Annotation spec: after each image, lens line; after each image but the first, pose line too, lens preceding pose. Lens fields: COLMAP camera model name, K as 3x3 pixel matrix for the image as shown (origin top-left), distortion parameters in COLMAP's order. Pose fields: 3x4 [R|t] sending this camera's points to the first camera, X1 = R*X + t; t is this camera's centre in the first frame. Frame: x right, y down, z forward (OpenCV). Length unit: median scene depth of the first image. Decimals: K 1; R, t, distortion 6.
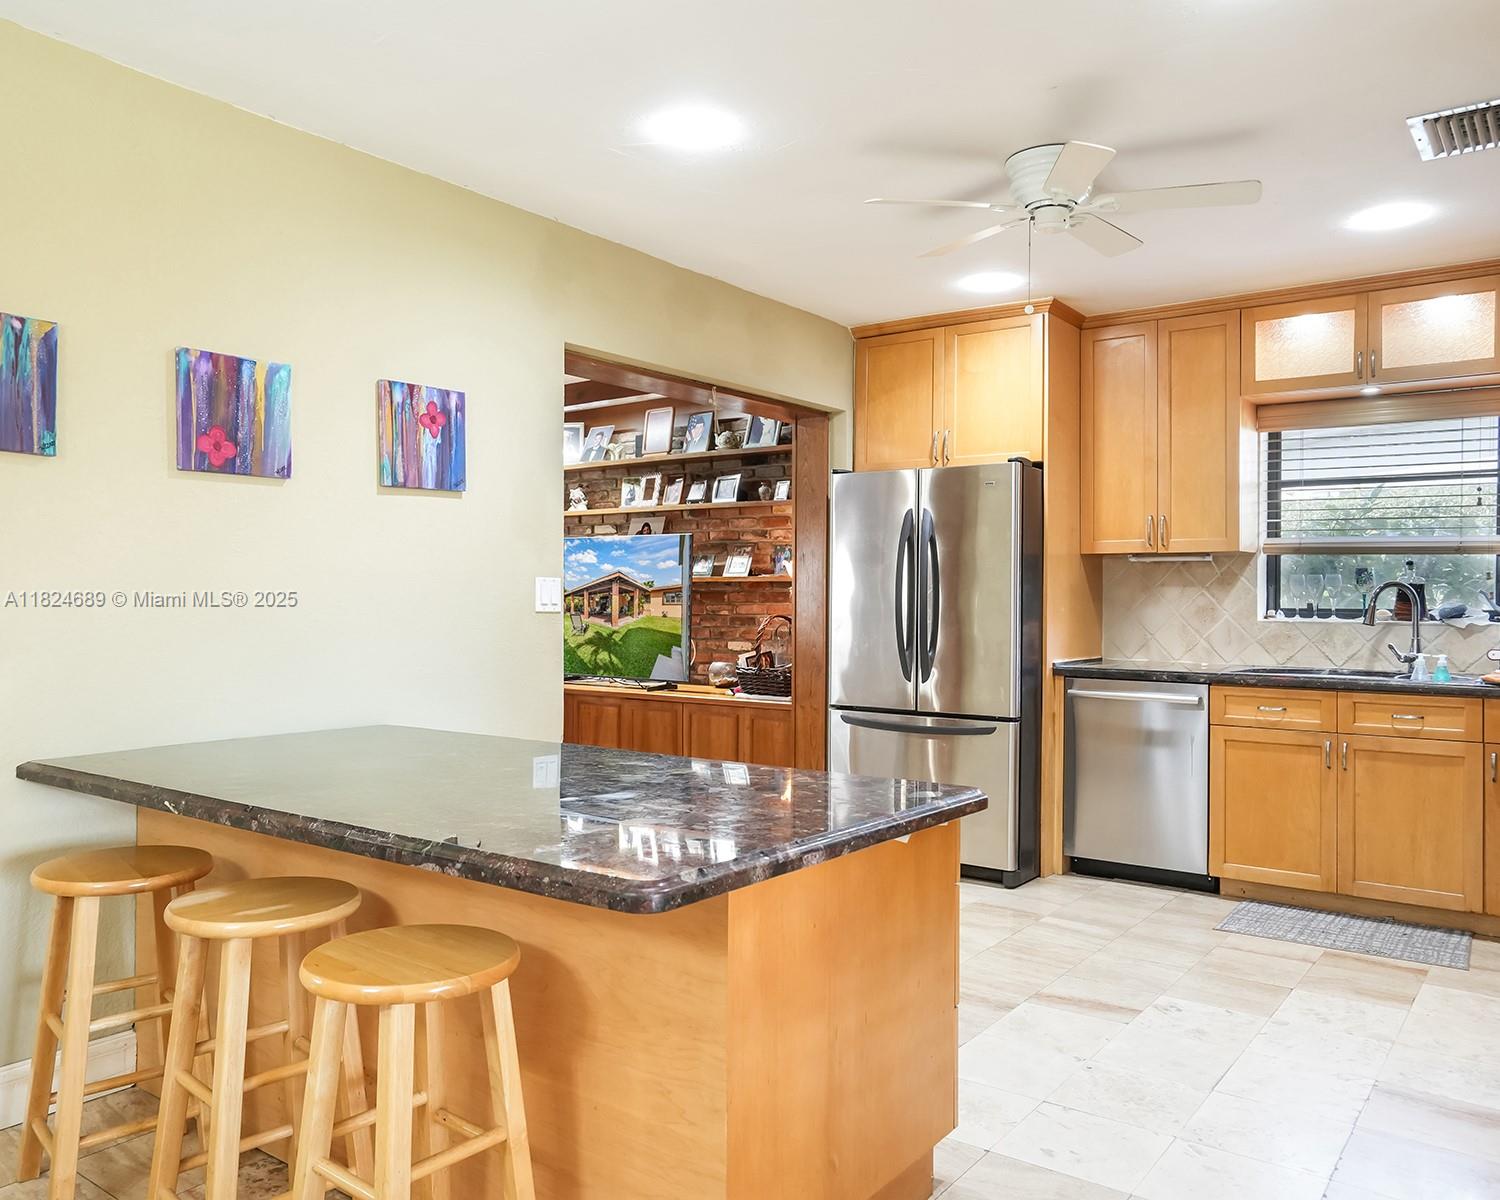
lens RADIAL K [[1158.2, 0, 746.3], [0, 1158.2, 590.1], [0, 0, 1]] dist [0.006976, 0.002541]
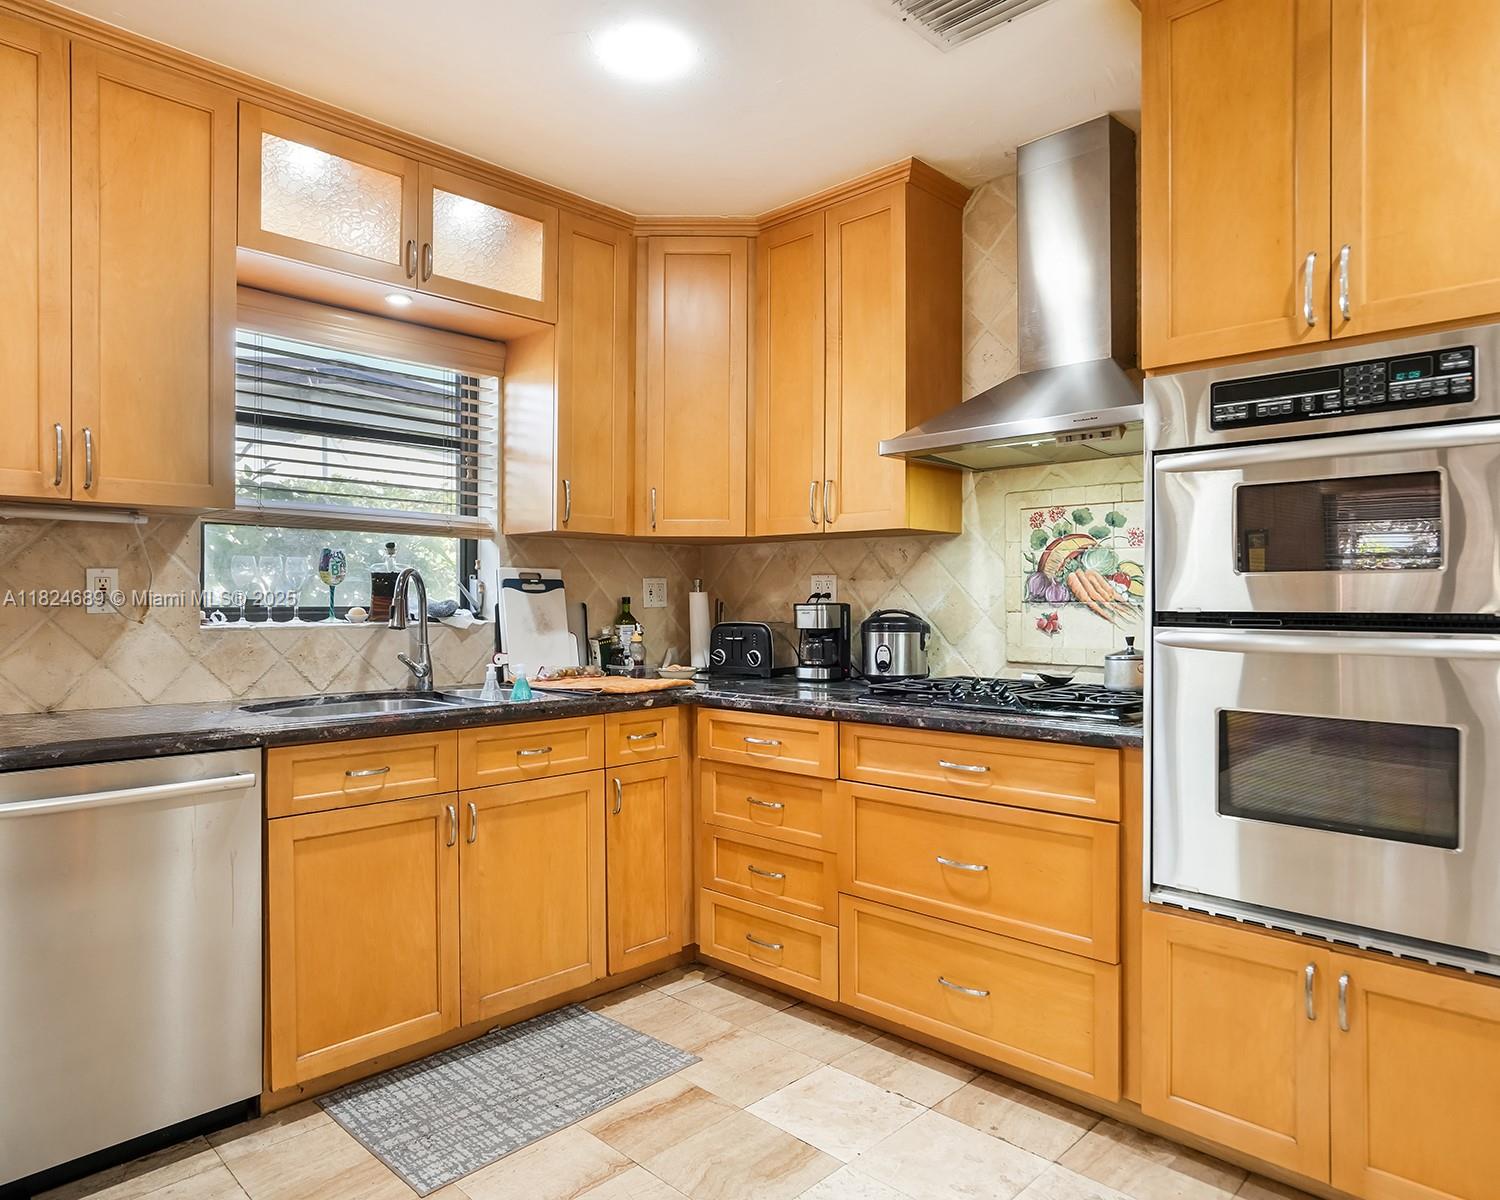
lens RADIAL K [[948.6, 0, 744.3], [0, 948.6, 601.6], [0, 0, 1]] dist [-0.041664, 0.020958]
pose [[0.144521, -0.004530, 0.989491, -0.006247], [-0.003805, 0.999980, 0.005134, 0.010644], [-0.989494, -0.004507, 0.144501, 0.790886]]
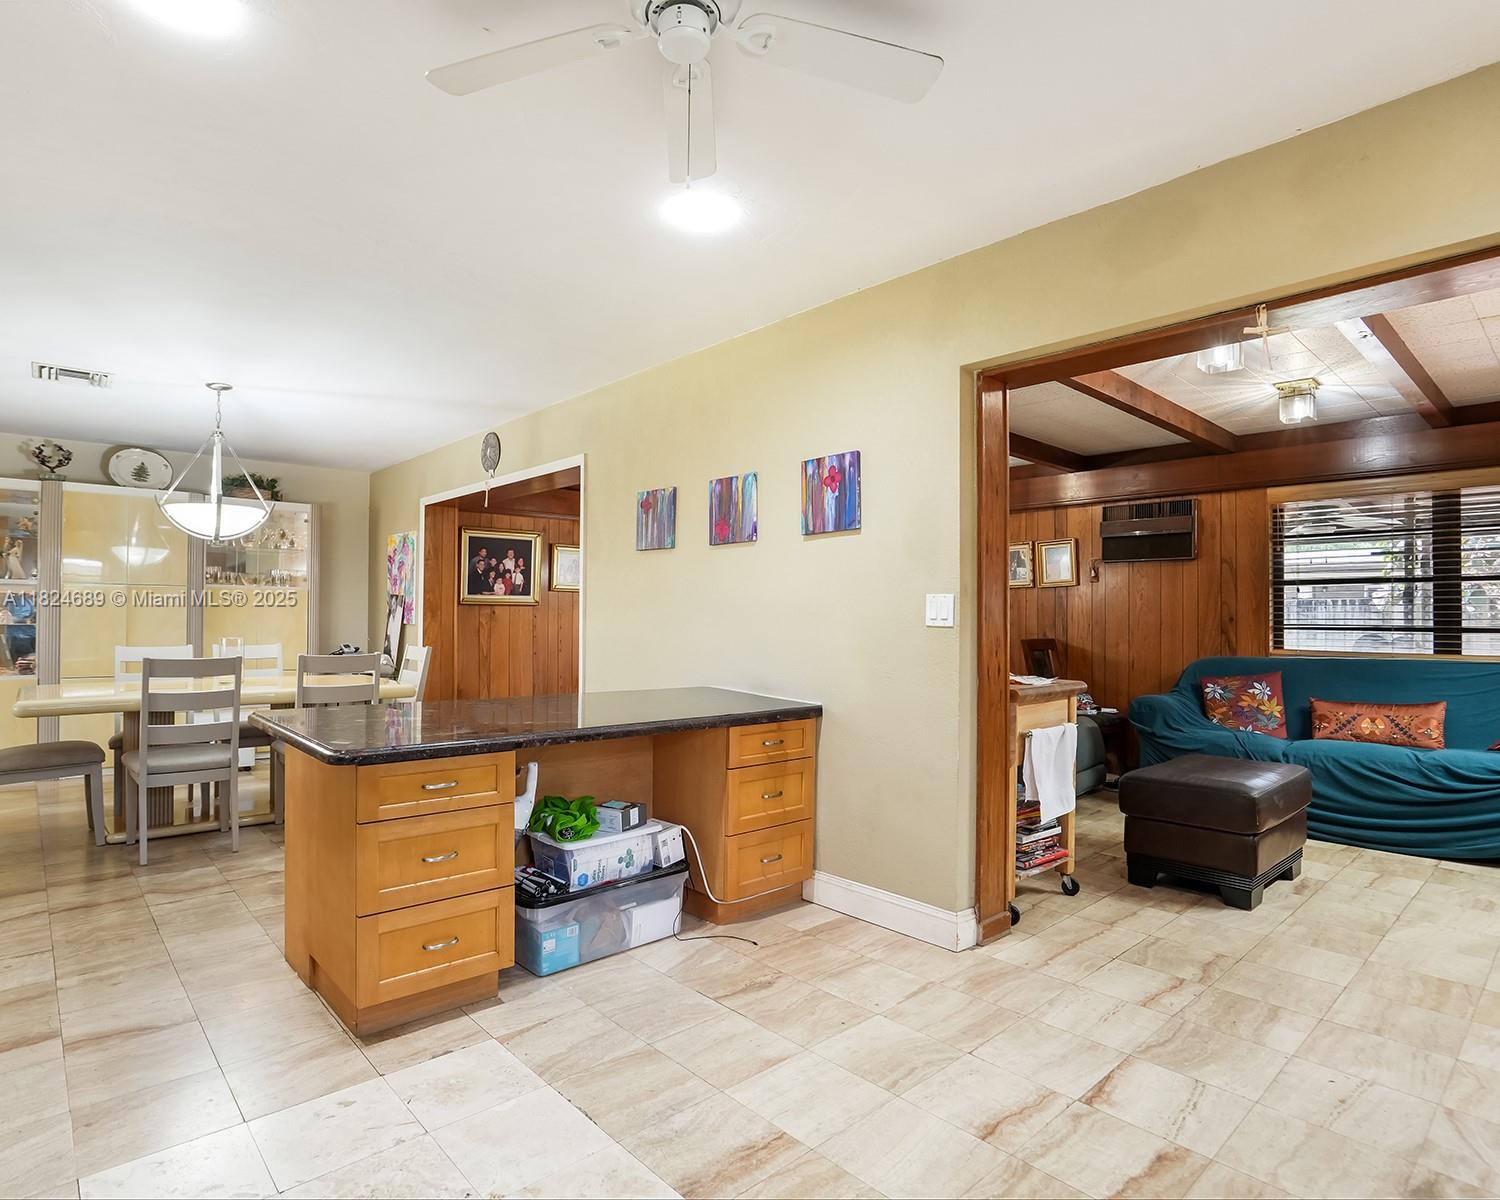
lens RADIAL K [[831.4, 0, 750.4], [0, 831.4, 614.3], [0, 0, 1]] dist [-0.041029, 0.007565]
pose [[-0.188436, -0.011656, -0.982016, 0.570468], [-0.003008, 0.999932, -0.011292, 0.015663], [0.982081, 0.000826, -0.188458, 0.911840]]
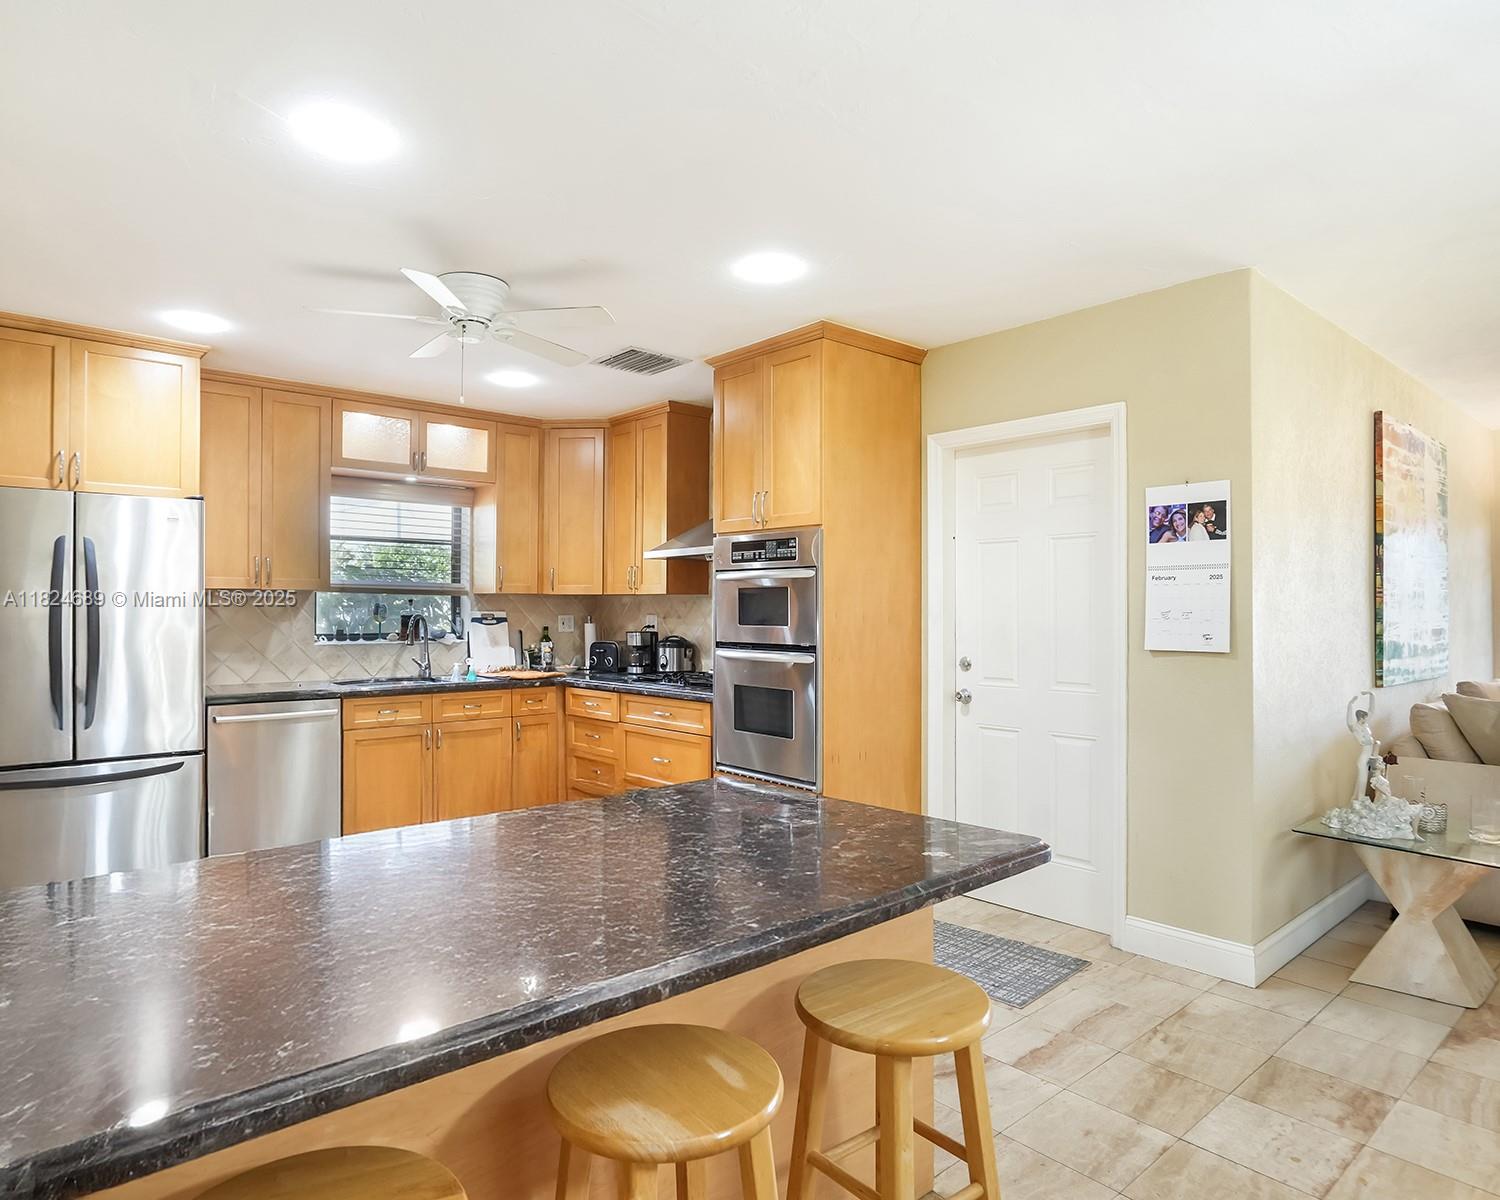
lens RADIAL K [[902.0, 0, 740.1], [0, 902.0, 605.1], [0, 0, 1]] dist [-0.043048, 0.008539]
pose [[0.219910, 0.002225, 0.975518, -0.491355], [-0.005155, 0.999986, -0.001119, -0.021950], [-0.975507, -0.004783, 0.219918, 0.413991]]
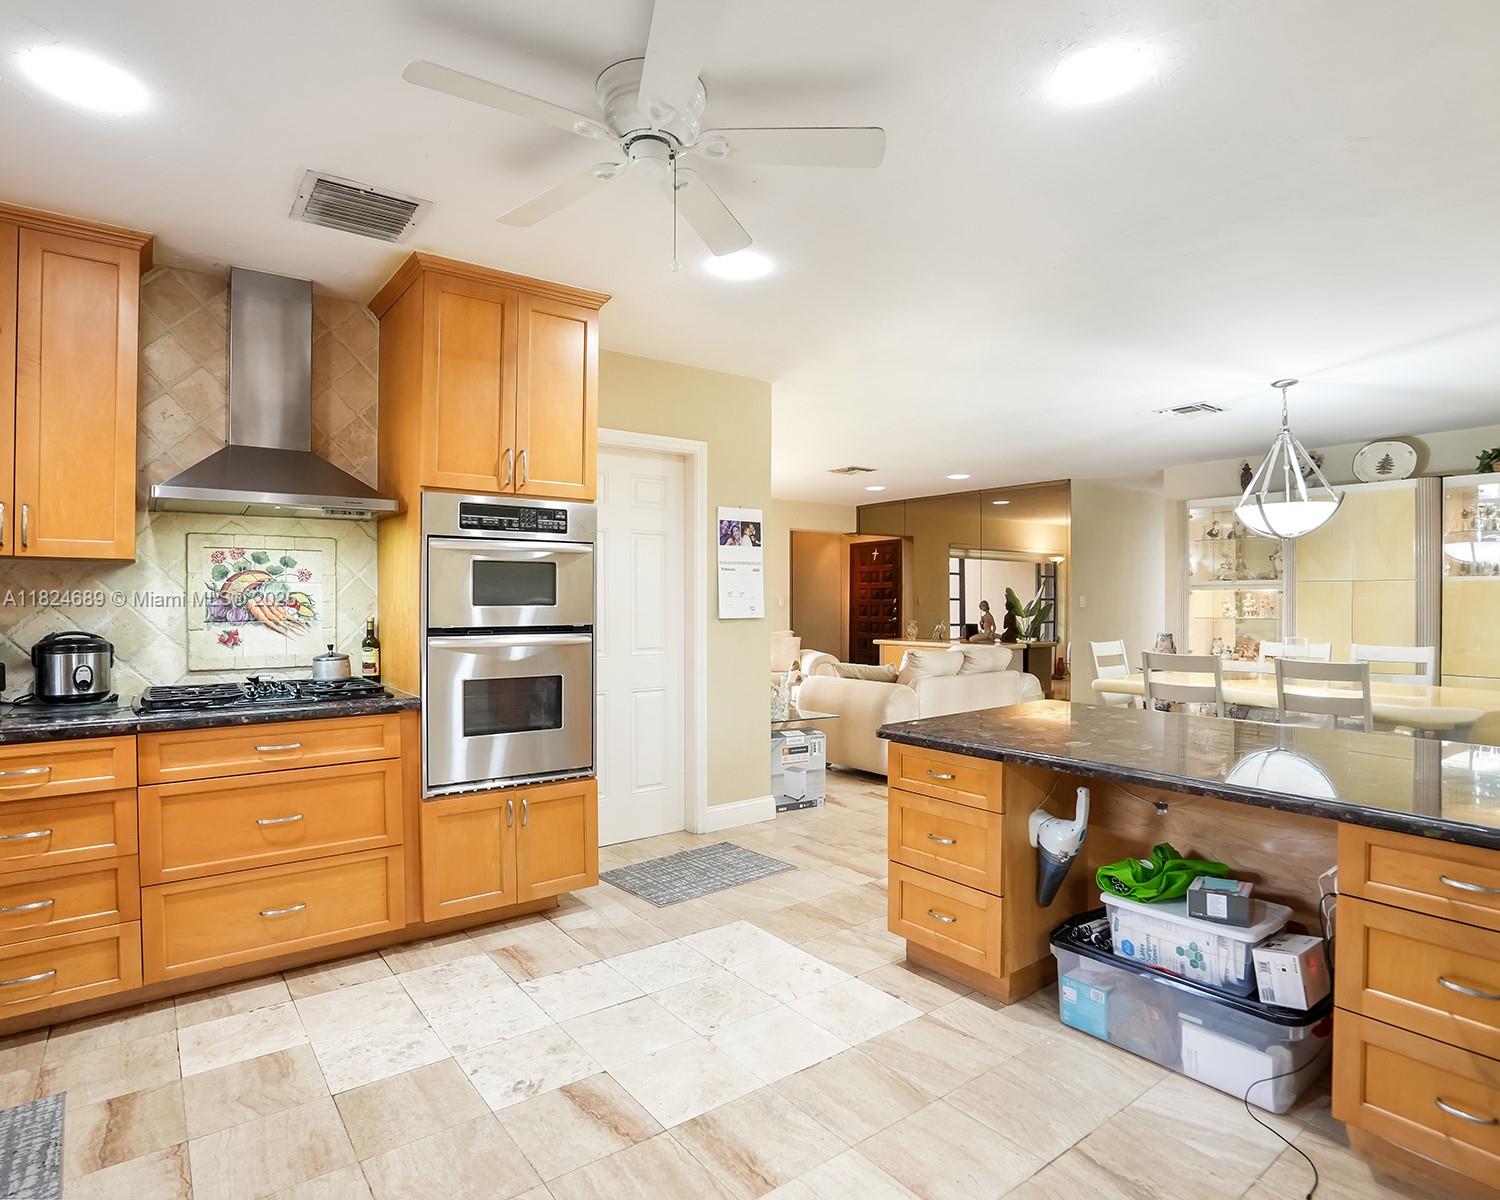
lens RADIAL K [[831.4, 0, 741.9], [0, 831.4, 603.6], [0, 0, 1]] dist [-0.041029, 0.007565]
pose [[-0.957865, -0.003604, 0.287197, 0.025121], [-0.003618, 0.999993, 0.000480, -0.004587], [-0.287197, -0.000580, -0.957871, 1.248718]]
